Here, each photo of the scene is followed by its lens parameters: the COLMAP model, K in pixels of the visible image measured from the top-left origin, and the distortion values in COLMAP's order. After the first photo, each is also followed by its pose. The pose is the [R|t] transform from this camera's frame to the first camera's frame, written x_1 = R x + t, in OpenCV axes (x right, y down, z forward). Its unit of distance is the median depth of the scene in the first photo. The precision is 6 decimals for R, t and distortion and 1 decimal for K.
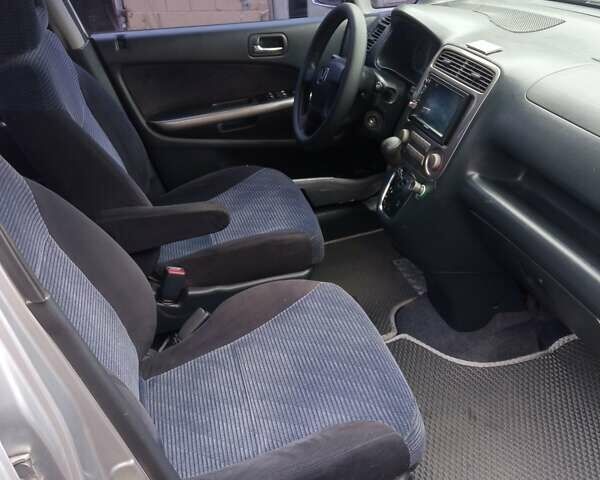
lens RADIAL K [[674.8, 0, 298.3], [0, 674.8, 240.4], [0, 0, 1]] dist [0.046941, -0.005417]
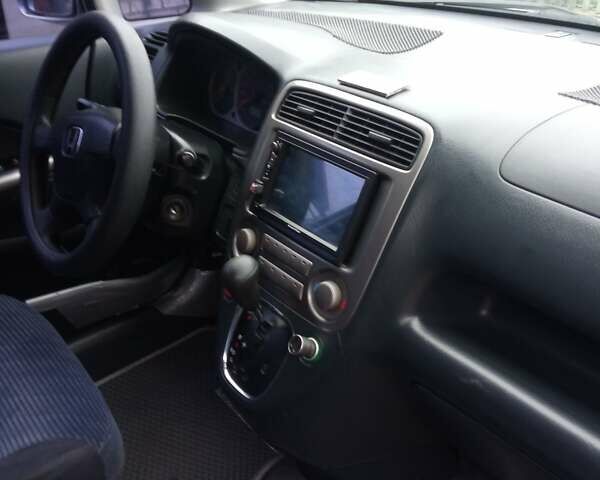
lens RADIAL K [[644.3, 0, 301.2], [0, 644.3, 233.1], [0, 0, 1]] dist [0.104826, -0.004275]
pose [[0.910944, -0.150291, 0.384180, -0.011072], [0.156175, 0.987599, 0.016036, -0.168374], [-0.381826, 0.045392, 0.923119, 0.495039]]
